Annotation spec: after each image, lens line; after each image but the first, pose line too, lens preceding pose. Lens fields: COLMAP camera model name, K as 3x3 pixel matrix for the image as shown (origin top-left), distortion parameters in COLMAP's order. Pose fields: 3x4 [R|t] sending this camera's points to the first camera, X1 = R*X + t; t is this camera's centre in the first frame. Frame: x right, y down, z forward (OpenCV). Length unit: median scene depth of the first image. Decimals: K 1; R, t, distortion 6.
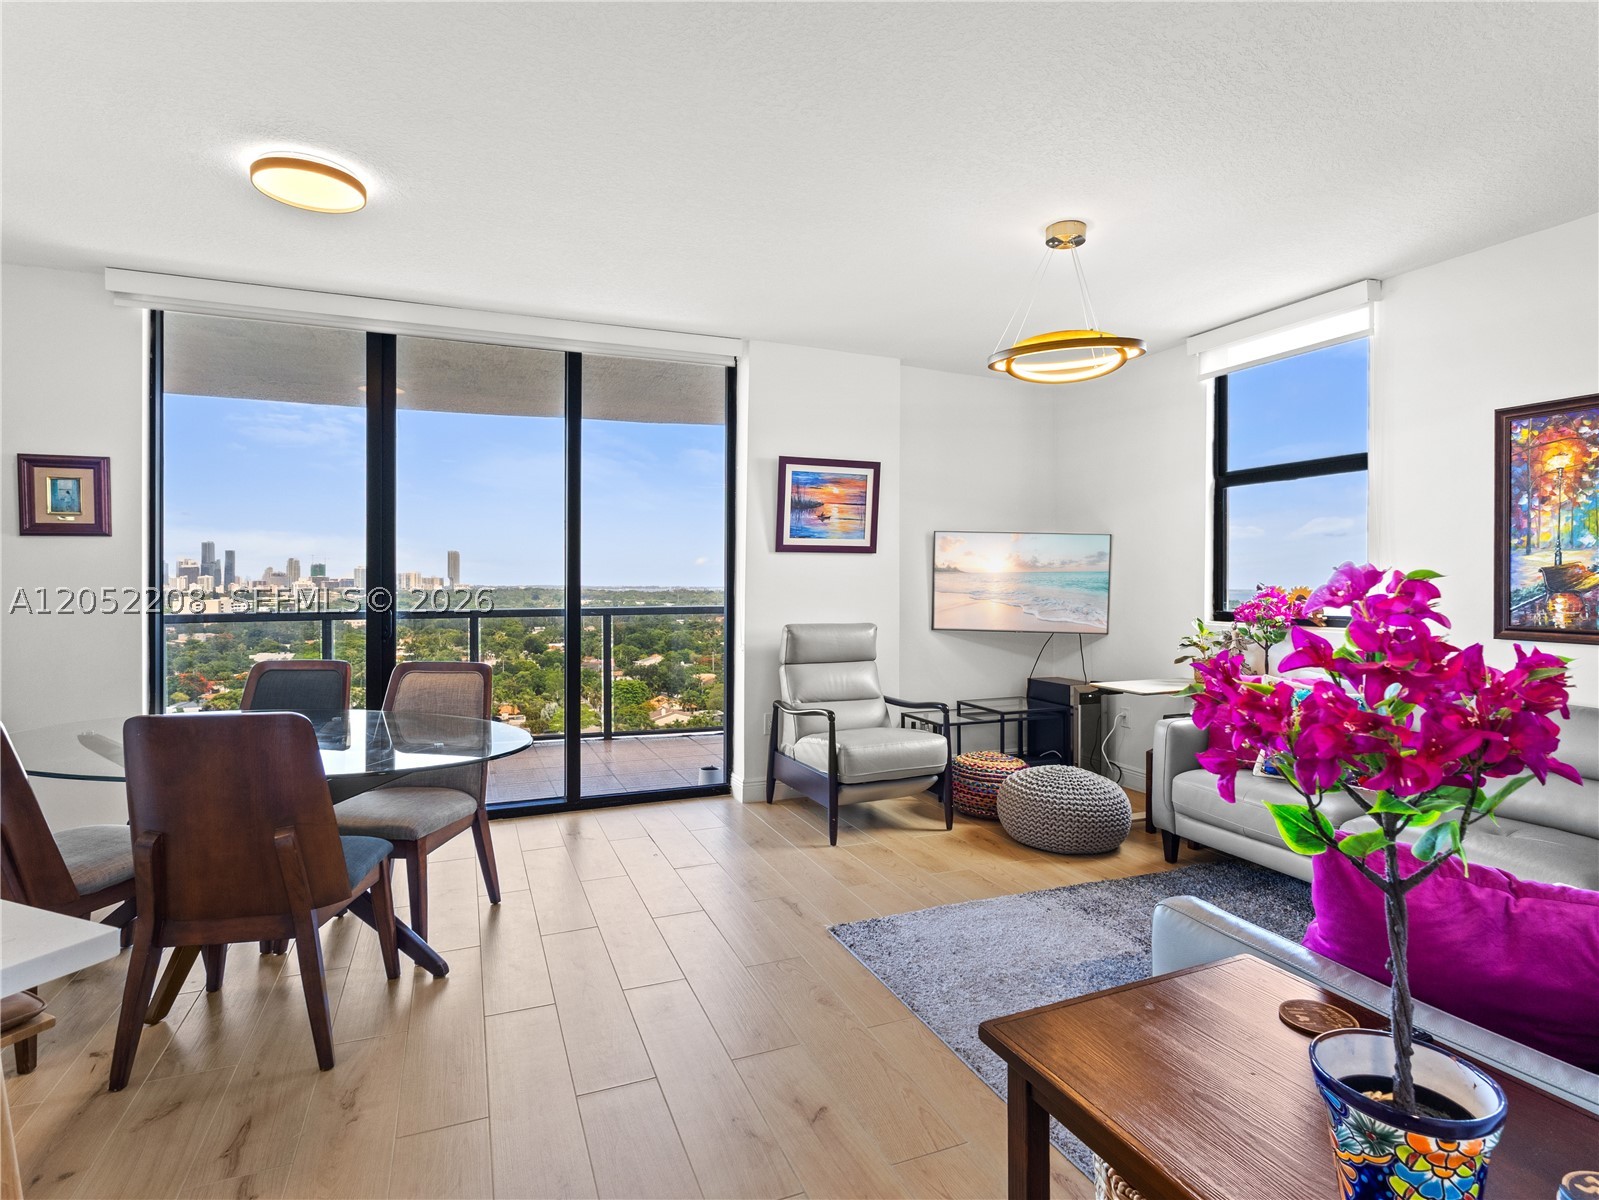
lens RADIAL K [[844.3, 0, 798.2], [0, 844.3, 600.2], [0, 0, 1]] dist [-0.002126, 0.001043]
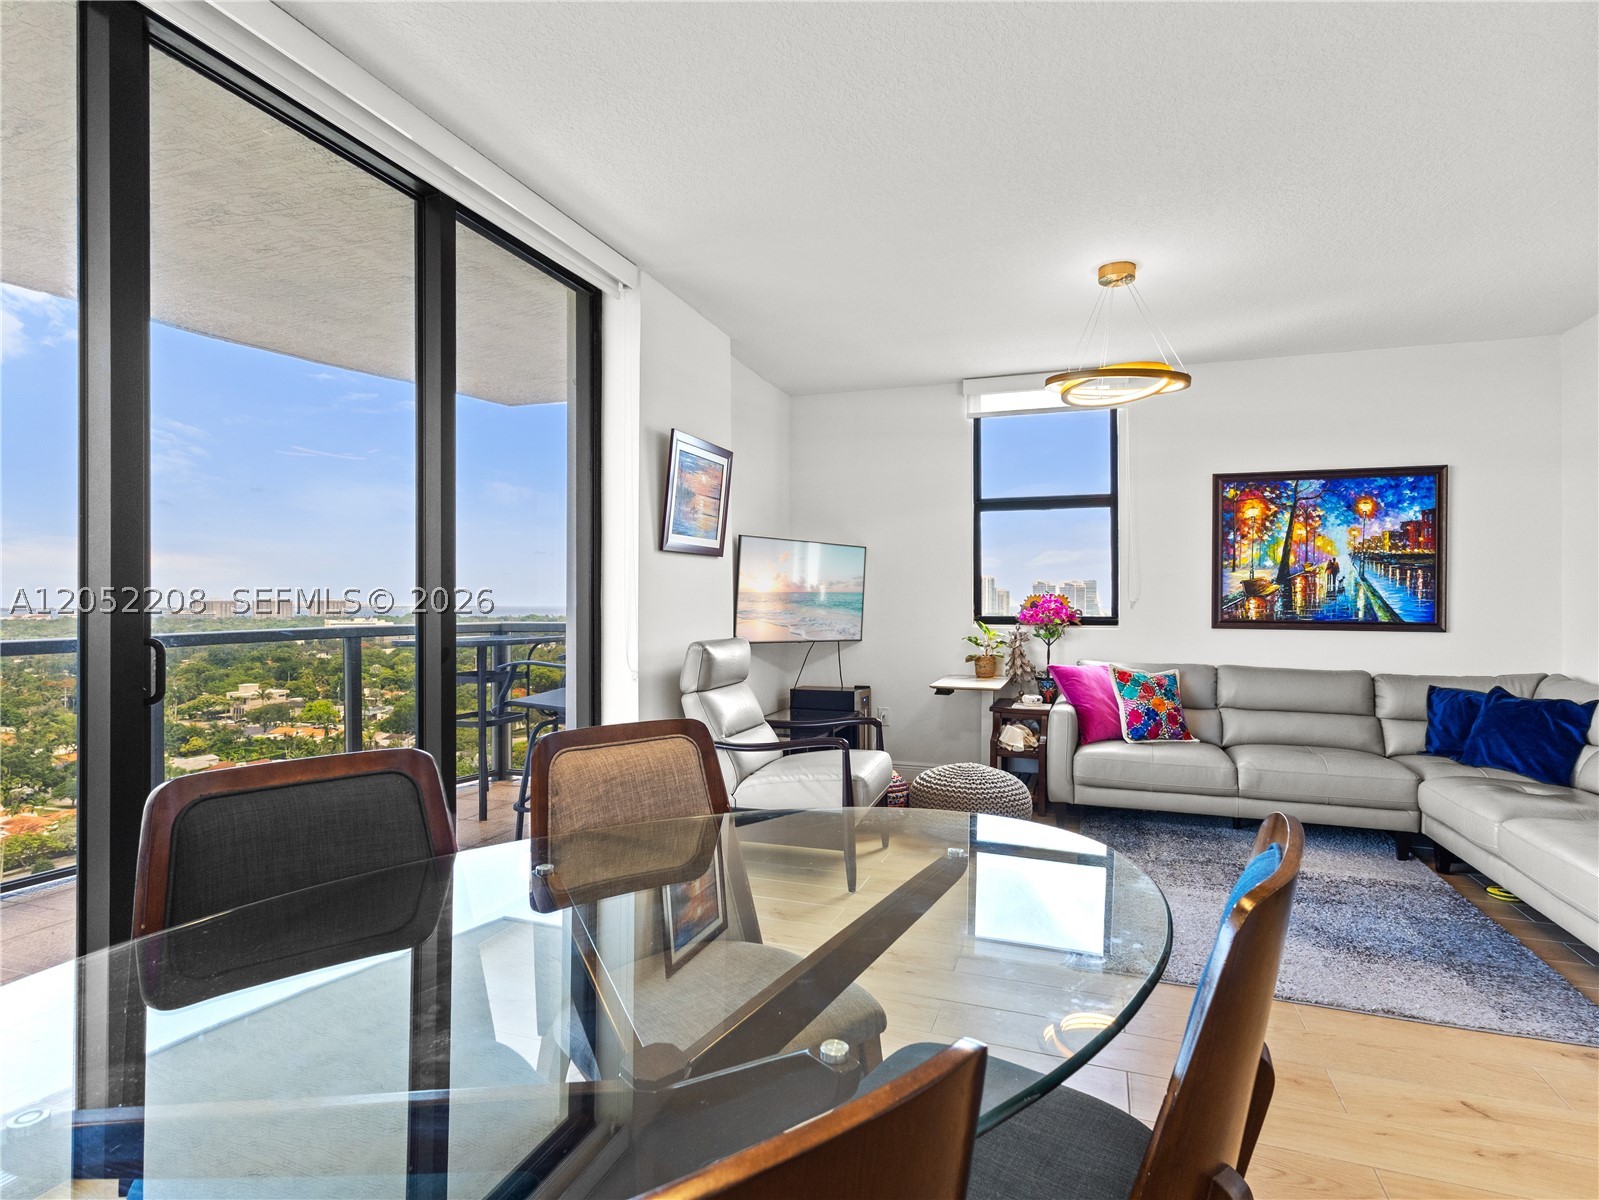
lens RADIAL K [[844.3, 0, 810.2], [0, 844.3, 600.7], [0, 0, 1]] dist [-0.002126, 0.001043]
pose [[0.654113, -0.003380, 0.756389, -0.786581], [0.020001, 0.999718, -0.012829, 0.002122], [-0.756132, 0.023520, 0.653996, 0.586004]]
